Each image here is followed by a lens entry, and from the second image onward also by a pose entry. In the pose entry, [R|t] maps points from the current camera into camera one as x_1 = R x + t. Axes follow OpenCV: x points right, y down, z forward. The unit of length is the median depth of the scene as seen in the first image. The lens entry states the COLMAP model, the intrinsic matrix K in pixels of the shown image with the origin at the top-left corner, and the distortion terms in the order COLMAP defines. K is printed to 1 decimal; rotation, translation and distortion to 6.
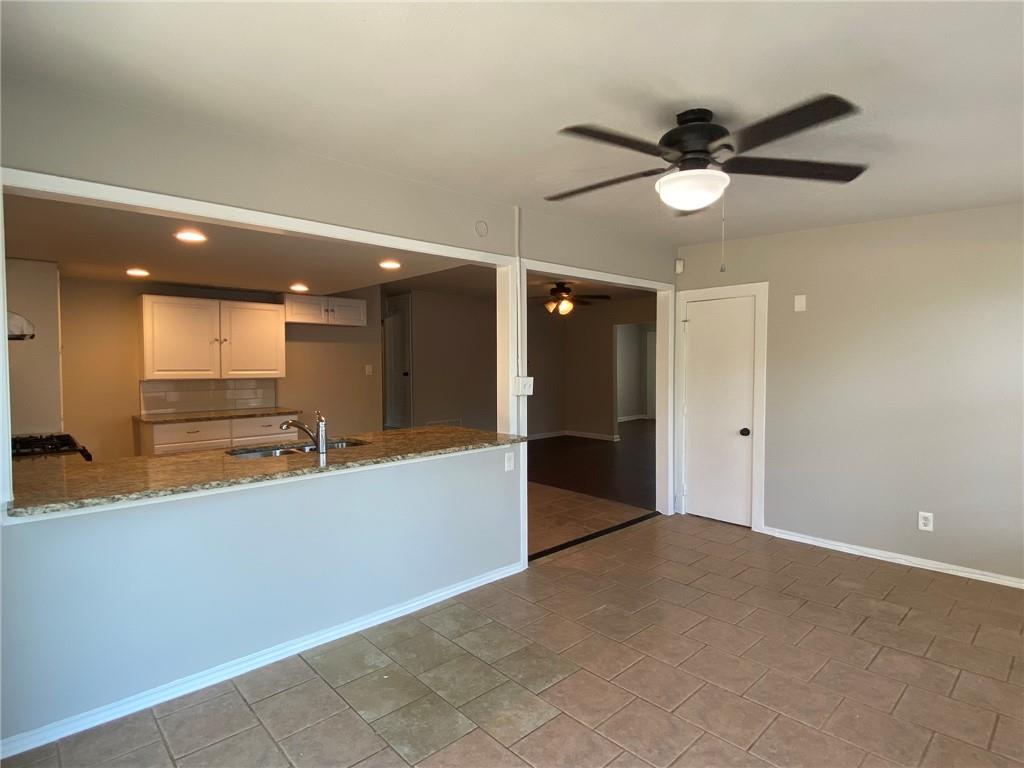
lens RADIAL K [[538.6, 0, 514.7], [0, 538.6, 372.8], [0, 0, 1]] dist [0.000456, -0.001137]
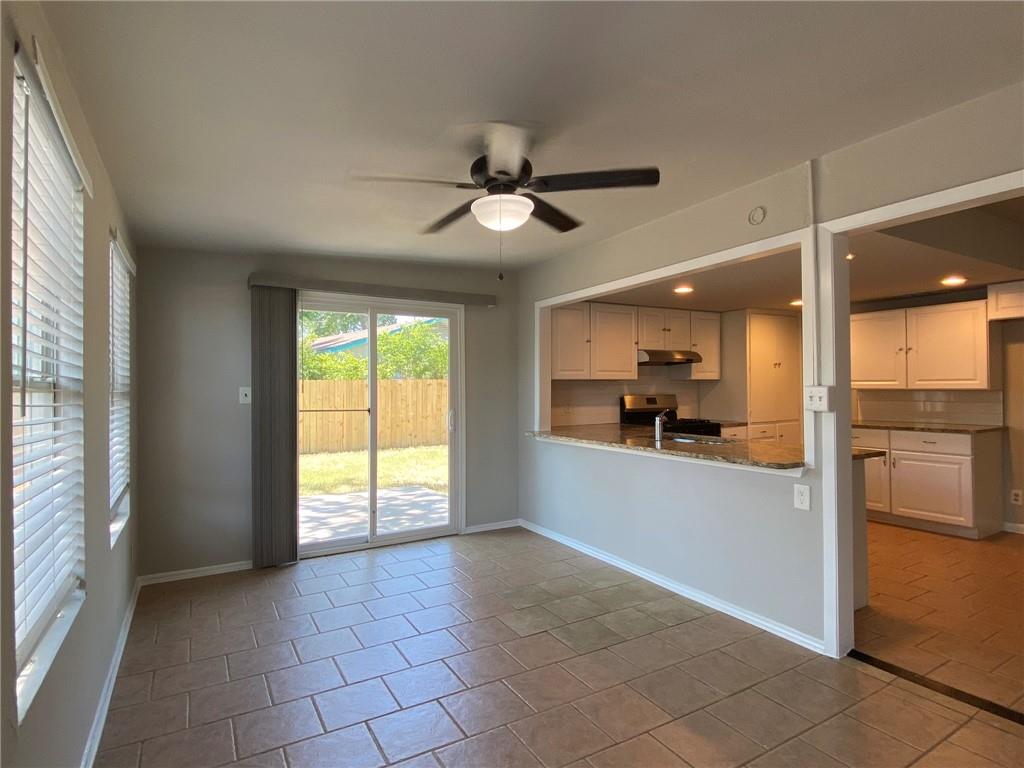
lens RADIAL K [[553.8, 0, 512.0], [0, 553.8, 384.0], [0, 0, 1]] dist [-0.000879, -0.000554]
pose [[-0.237228, 0.000605, -0.971454, 0.855014], [-0.005814, 0.999981, 0.002042, 0.005356], [0.971437, 0.006133, -0.237220, 0.786522]]
